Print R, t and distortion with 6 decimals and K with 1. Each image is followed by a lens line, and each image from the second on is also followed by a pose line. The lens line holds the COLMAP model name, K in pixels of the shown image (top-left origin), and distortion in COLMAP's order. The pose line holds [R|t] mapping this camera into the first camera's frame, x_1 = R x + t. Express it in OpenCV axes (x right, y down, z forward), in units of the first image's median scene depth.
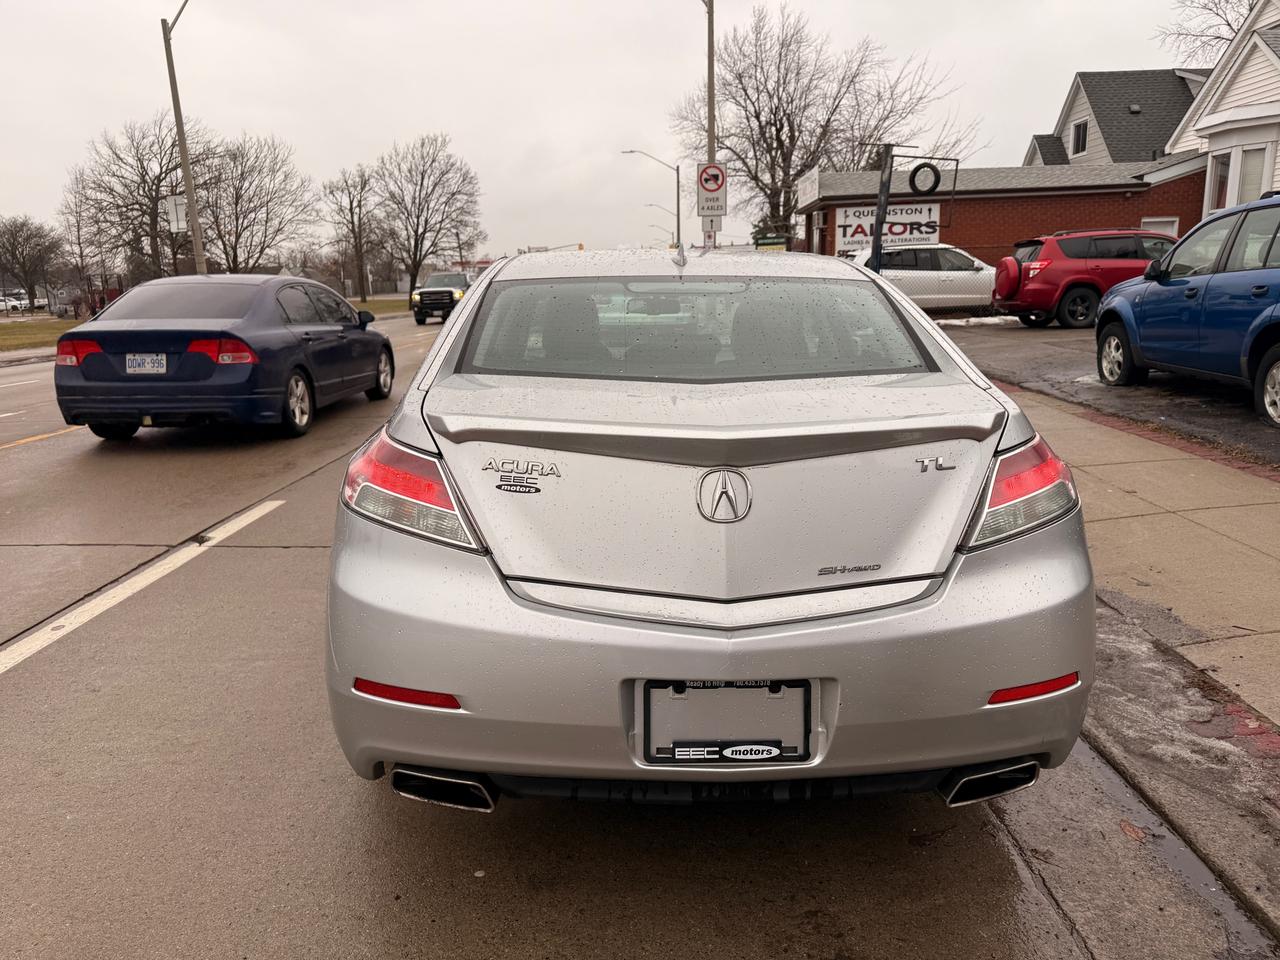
lens RADIAL K [[896.7, 0, 642.6], [0, 896.7, 480.8], [0, 0, 1]] dist [0.034549, -0.041883]
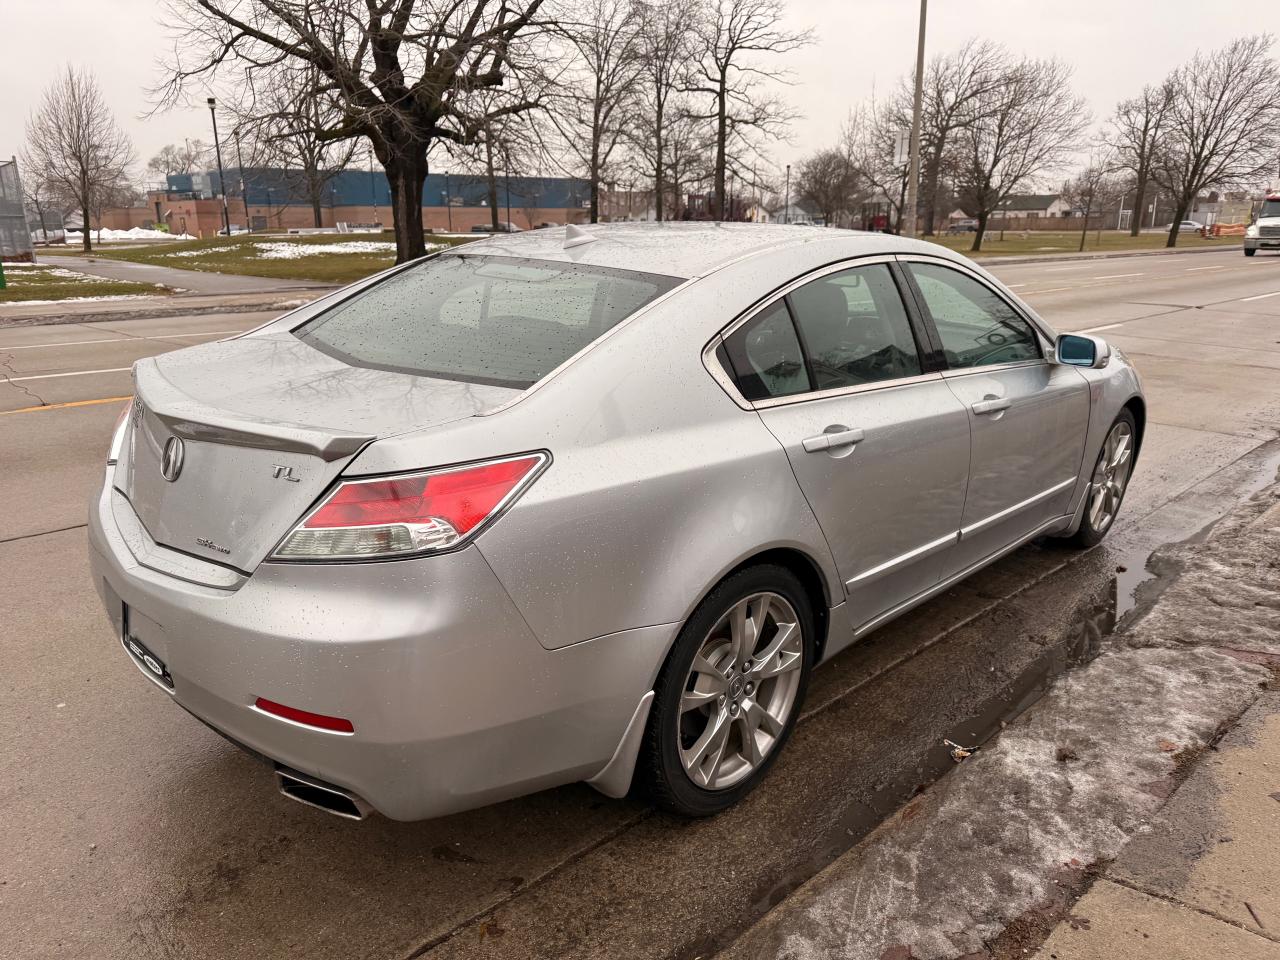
lens RADIAL K [[902.1, 0, 640.0], [0, 902.1, 480.0], [0, 0, 1]] dist [0.017836, -0.019054]
pose [[0.697413, 0.222057, -0.681400, 0.034100], [-0.171848, 0.974864, 0.141807, -0.005891], [0.695762, 0.018199, 0.718042, 0.013966]]
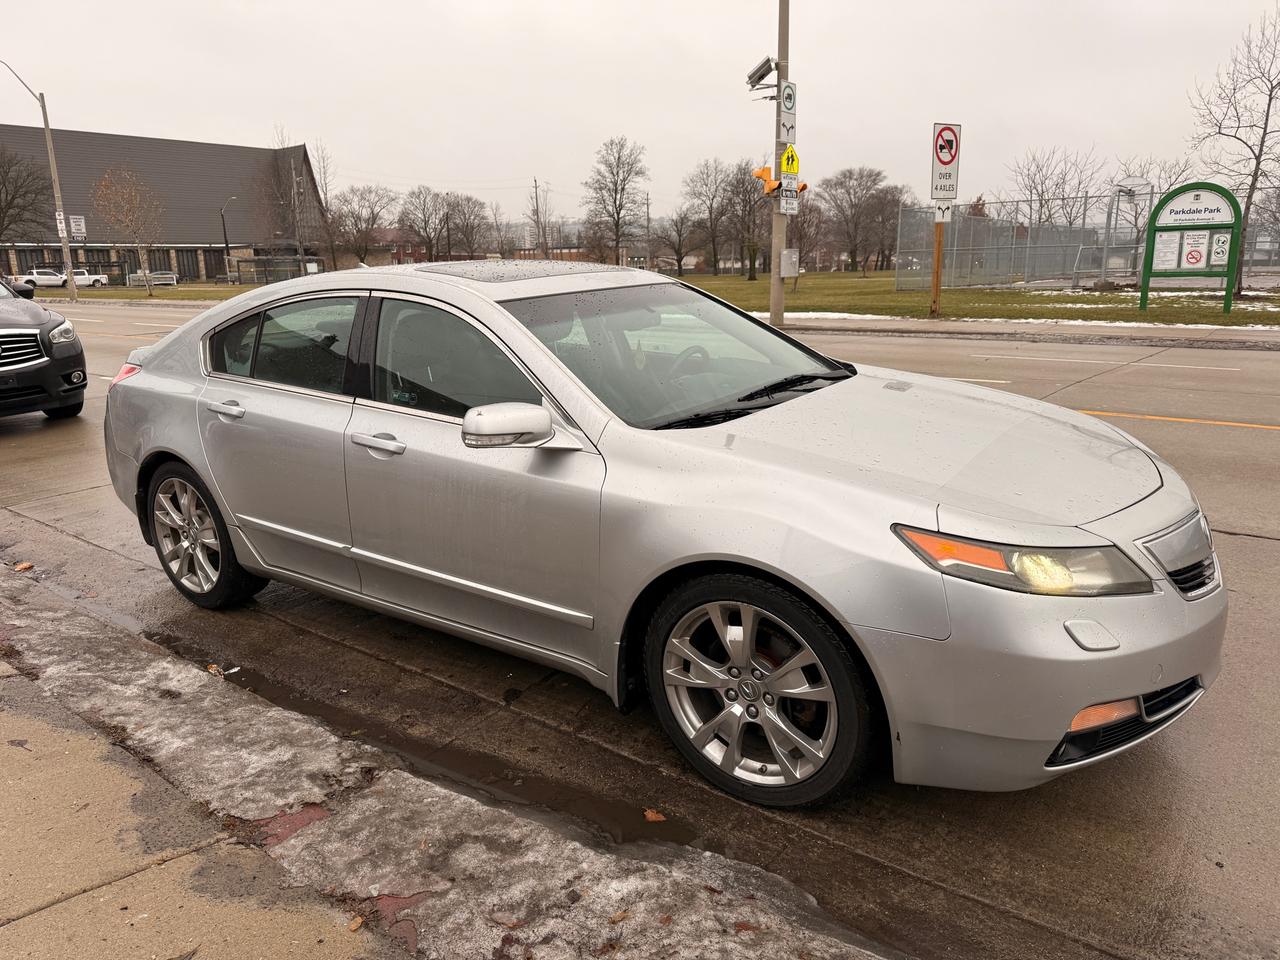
lens RADIAL K [[895.2, 0, 629.6], [0, 895.2, 485.1], [0, 0, 1]] dist [0.042880, -0.048354]
pose [[-0.600132, 0.229386, -0.766305, 0.042281], [-0.138745, 0.913628, 0.382144, -0.023353], [0.787776, 0.335658, -0.516471, 0.093219]]
